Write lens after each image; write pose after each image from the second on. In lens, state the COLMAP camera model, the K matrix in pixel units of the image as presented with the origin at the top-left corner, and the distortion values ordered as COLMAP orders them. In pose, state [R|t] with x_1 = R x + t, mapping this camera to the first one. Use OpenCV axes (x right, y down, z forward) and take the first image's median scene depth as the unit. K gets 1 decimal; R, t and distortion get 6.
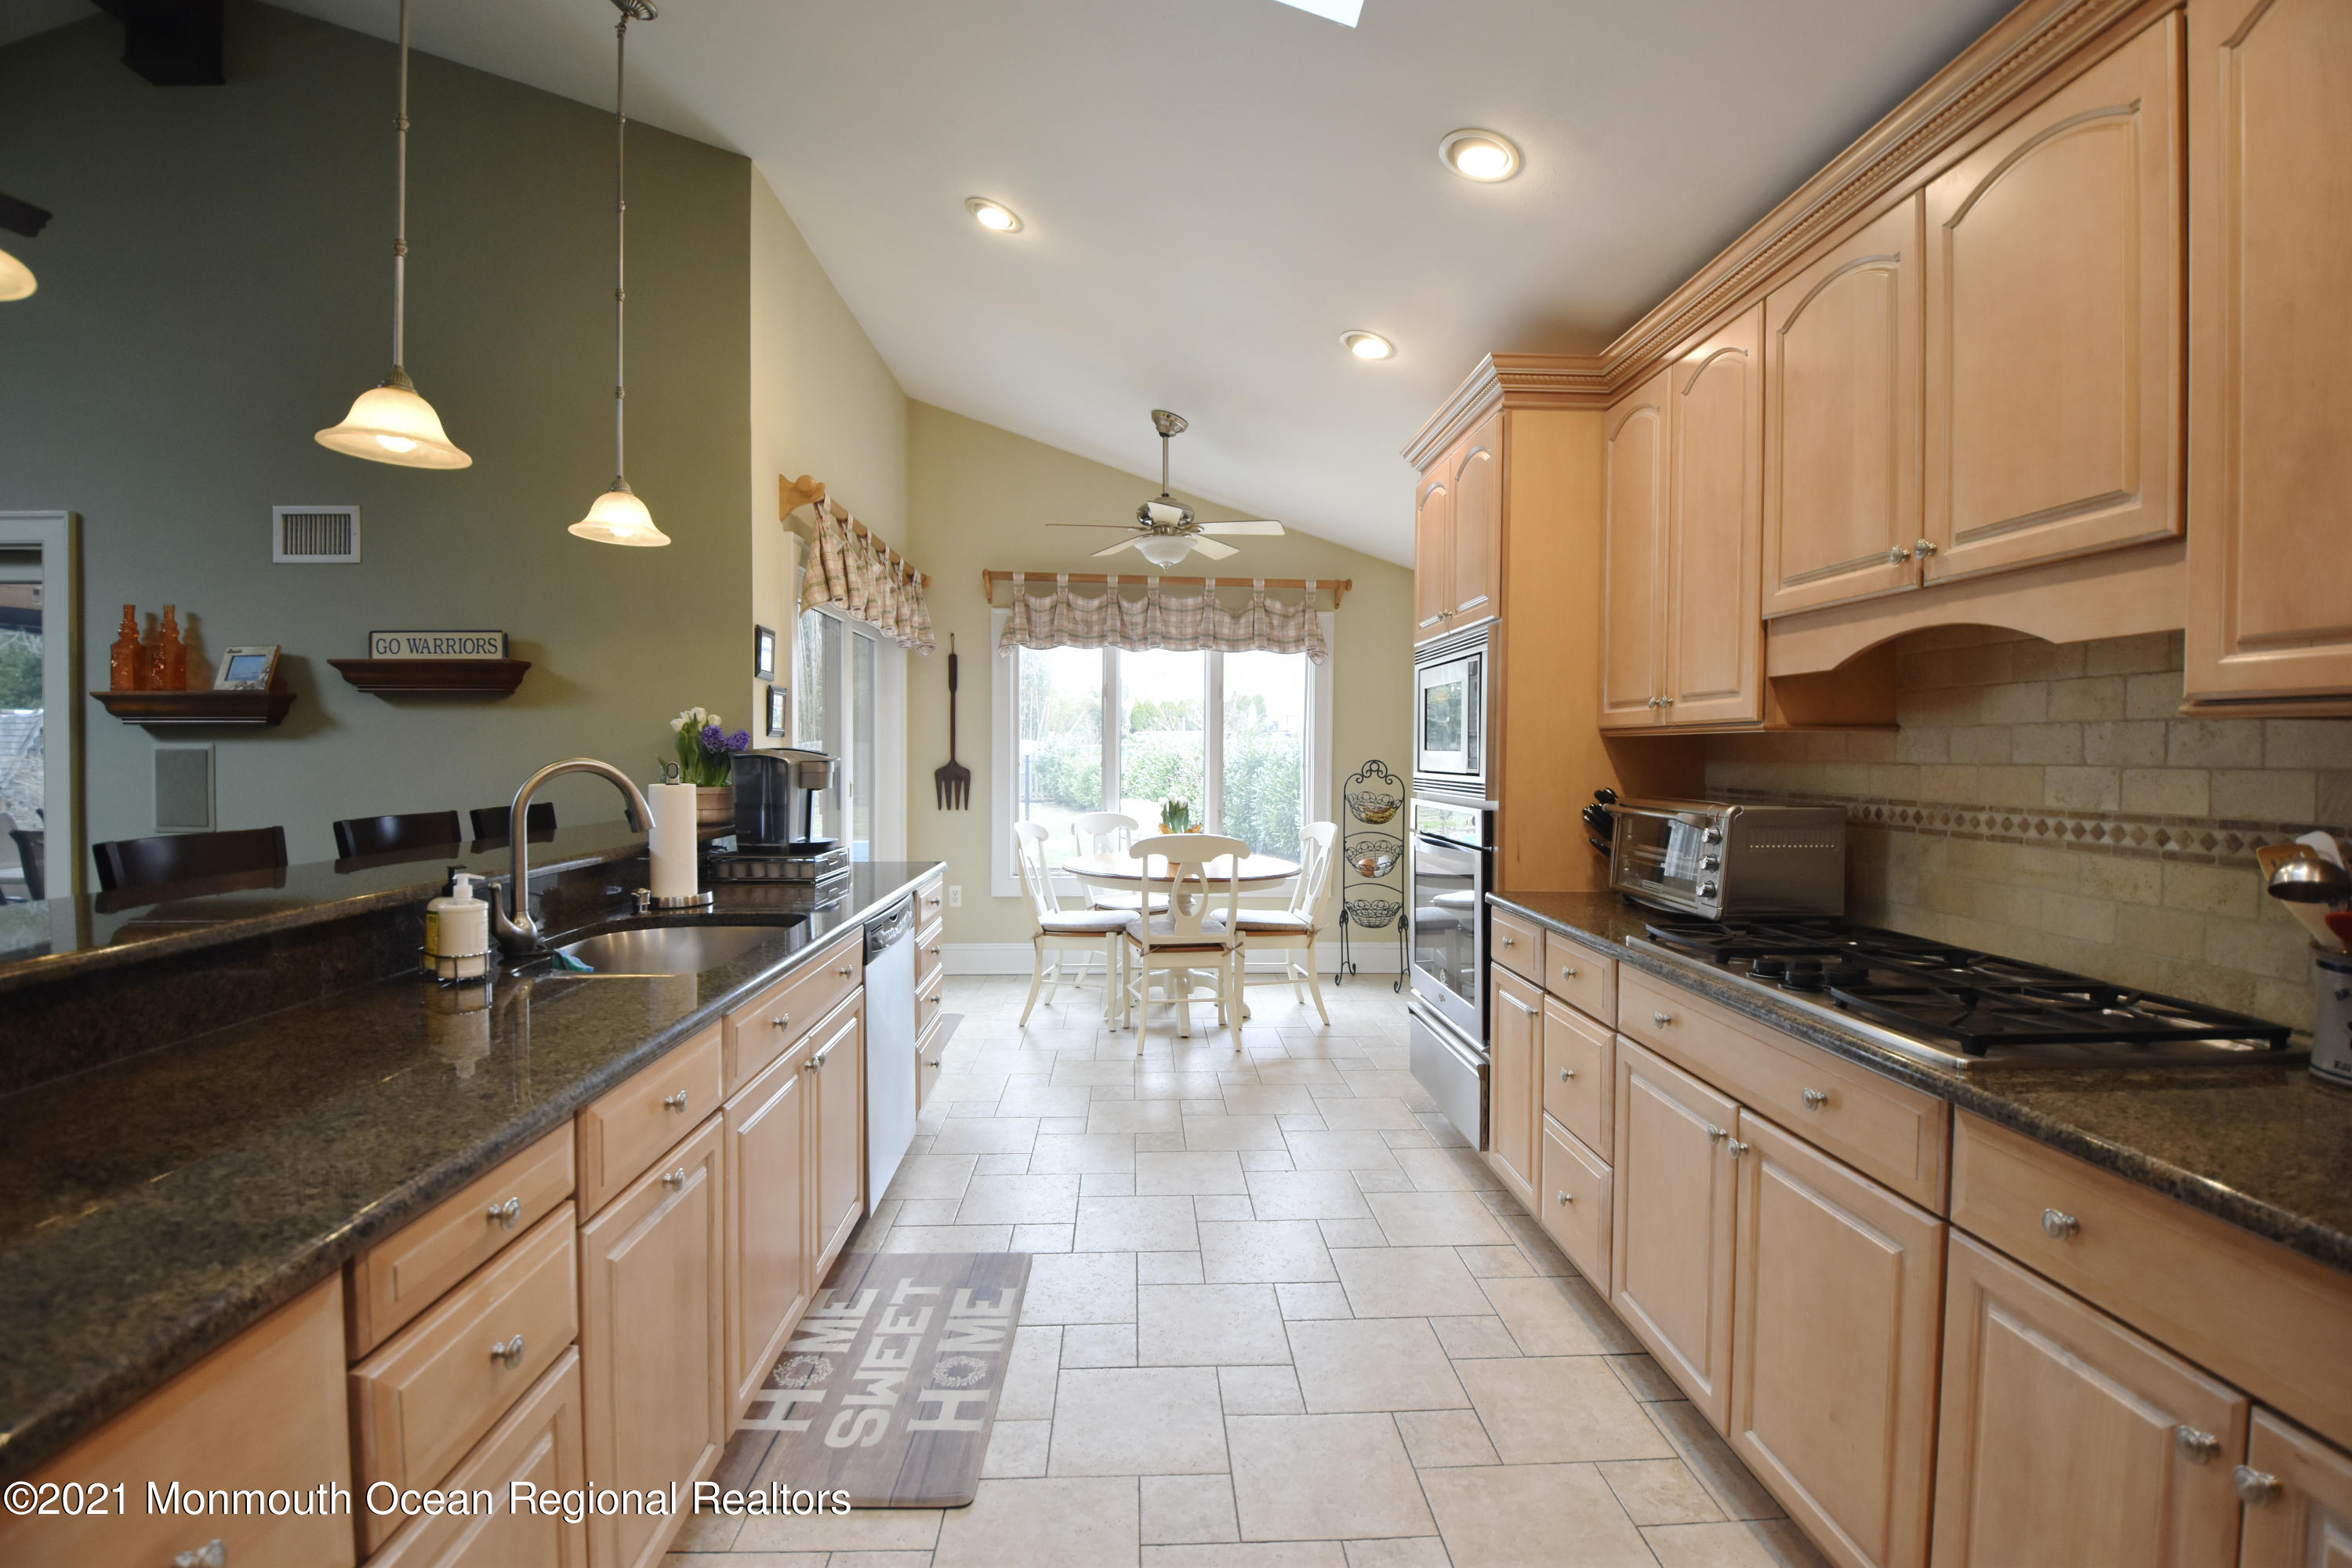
lens RADIAL K [[1029.8, 0, 1174.2], [0, 1029.8, 779.1], [0, 0, 1]] dist [0.028740, -0.042536]
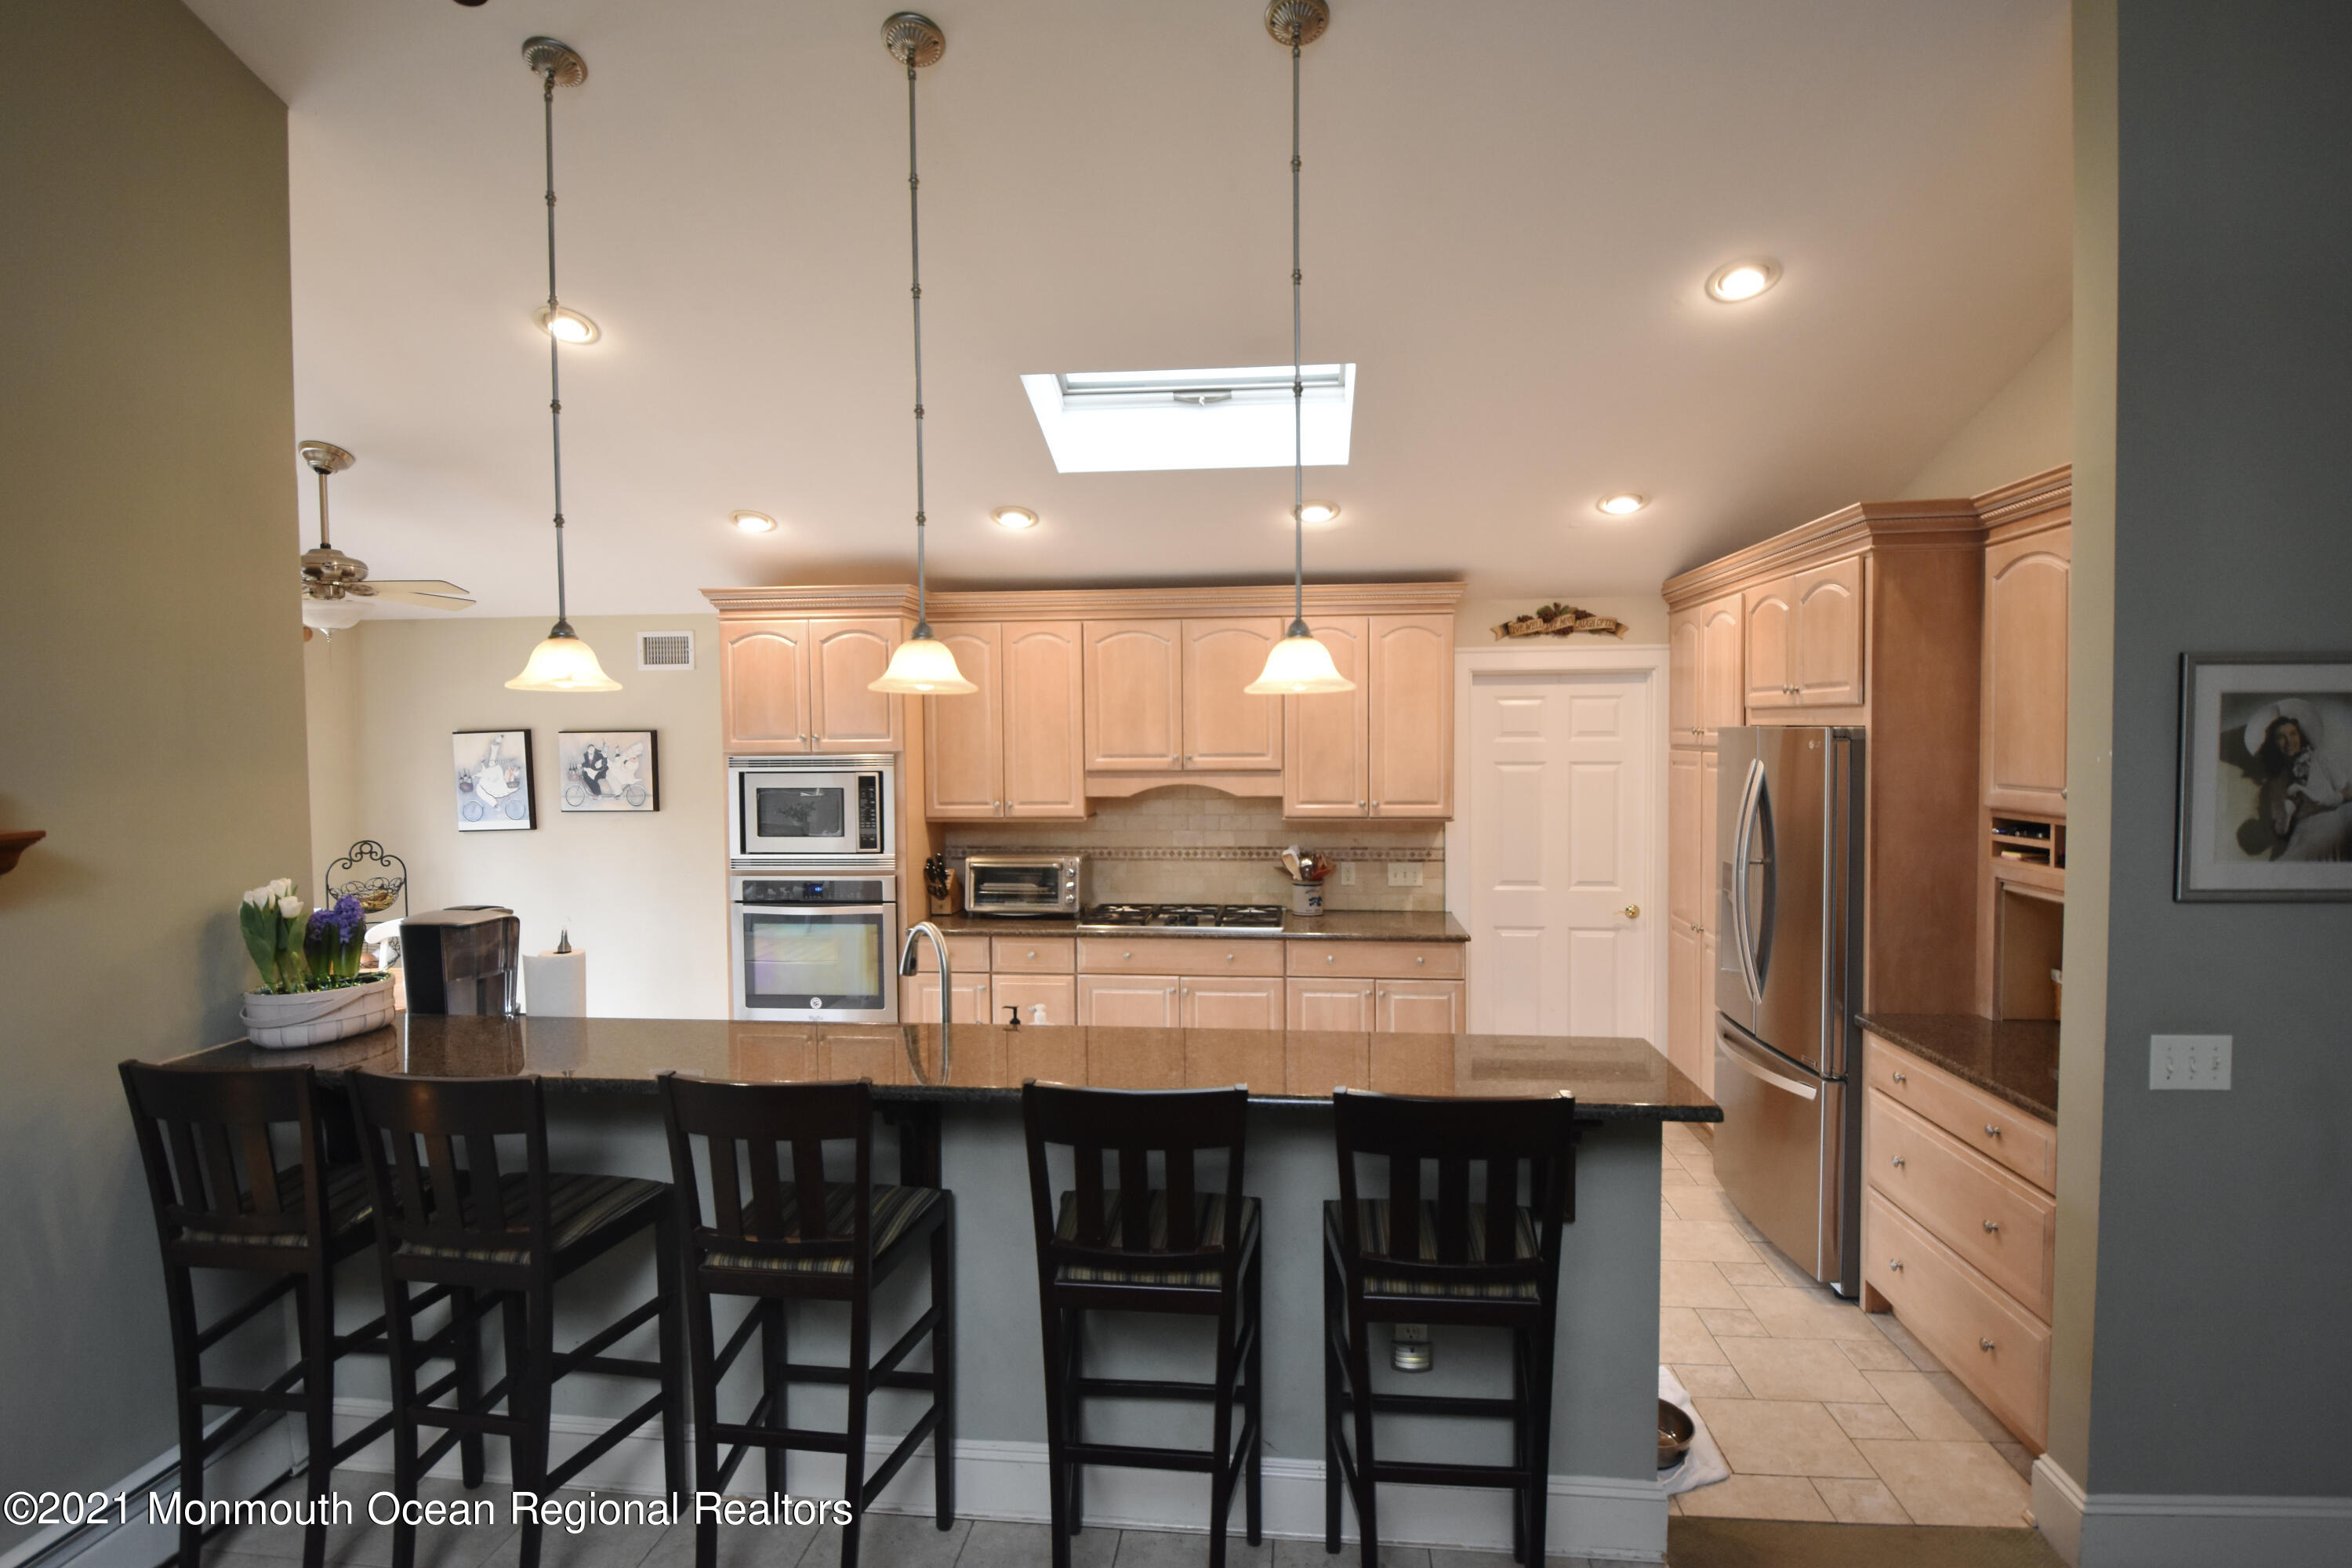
lens RADIAL K [[1180.6, 0, 1171.7], [0, 1180.6, 775.5], [0, 0, 1]] dist [0.032966, -0.045137]
pose [[0.151575, -0.043367, 0.987494, -1.164726], [0.036566, 0.998599, 0.038242, -0.146289], [-0.987769, 0.030312, 0.152949, 0.282792]]
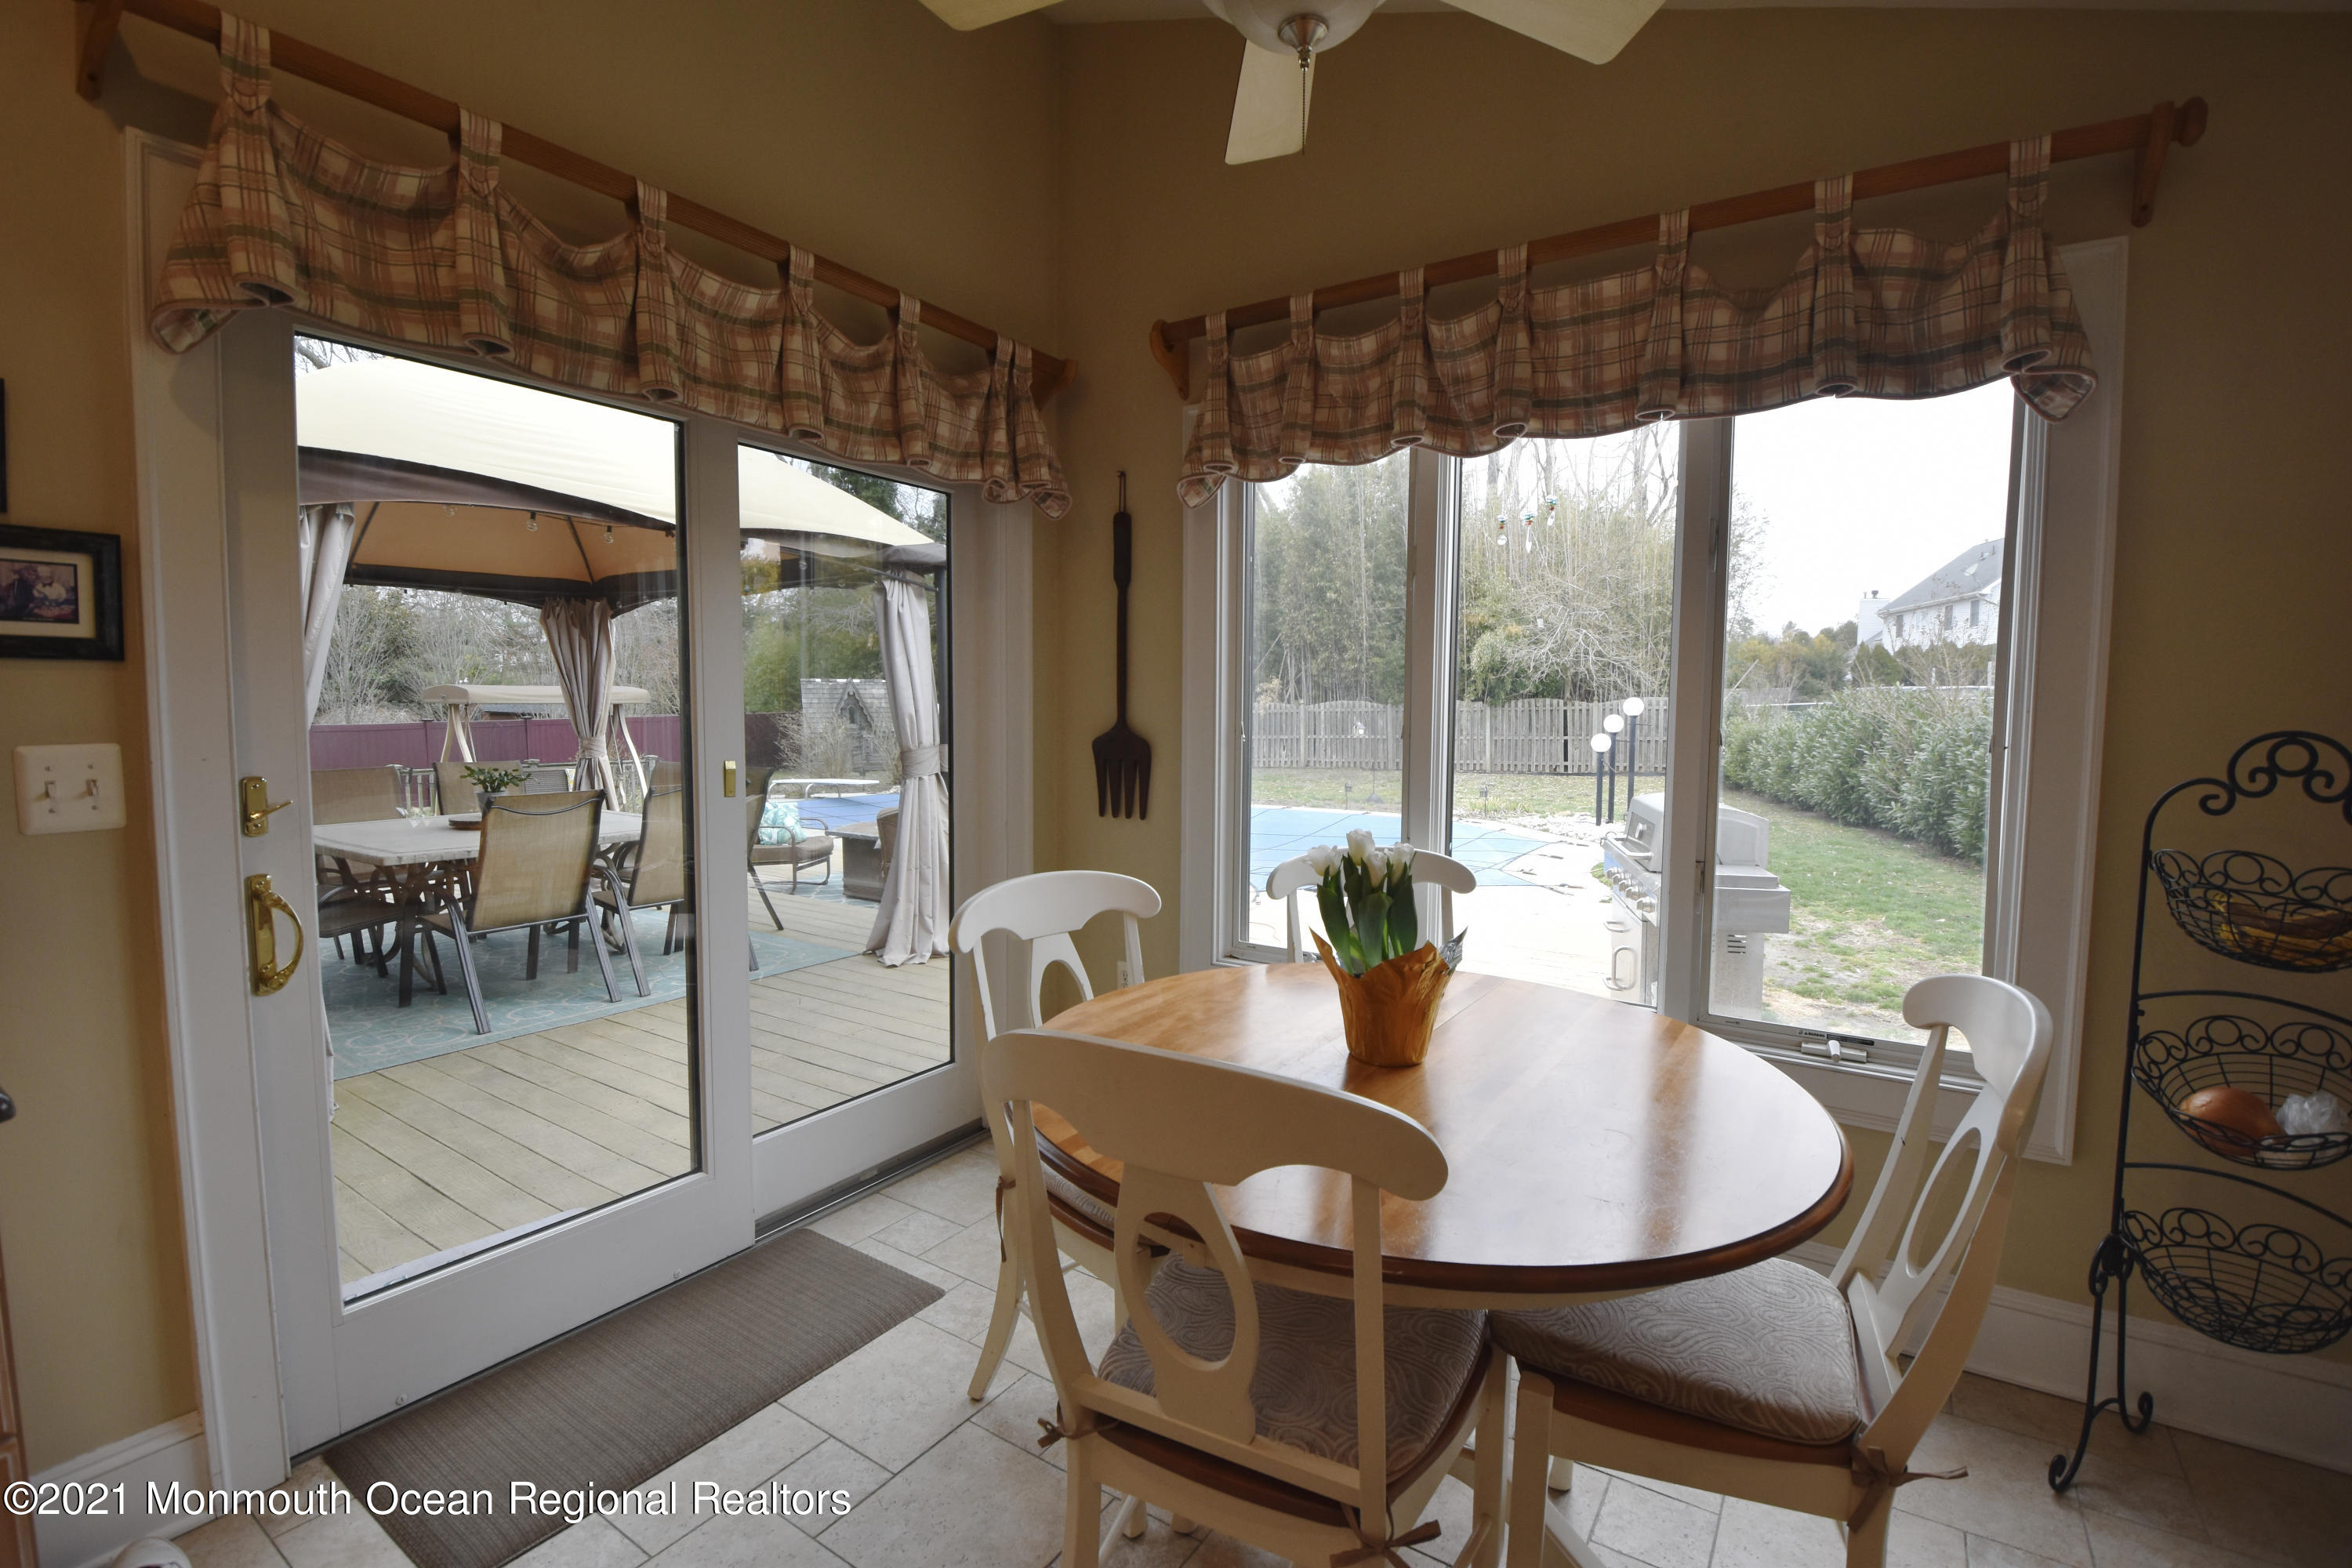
lens RADIAL K [[1044.6, 0, 1139.3], [0, 1044.6, 782.8], [0, 0, 1]] dist [-0.021961, -0.009566]
pose [[0.794402, 0.043139, -0.605858, 0.190961], [-0.018235, 0.998719, 0.047203, -0.020251], [0.607118, -0.026450, 0.794171, 1.029996]]
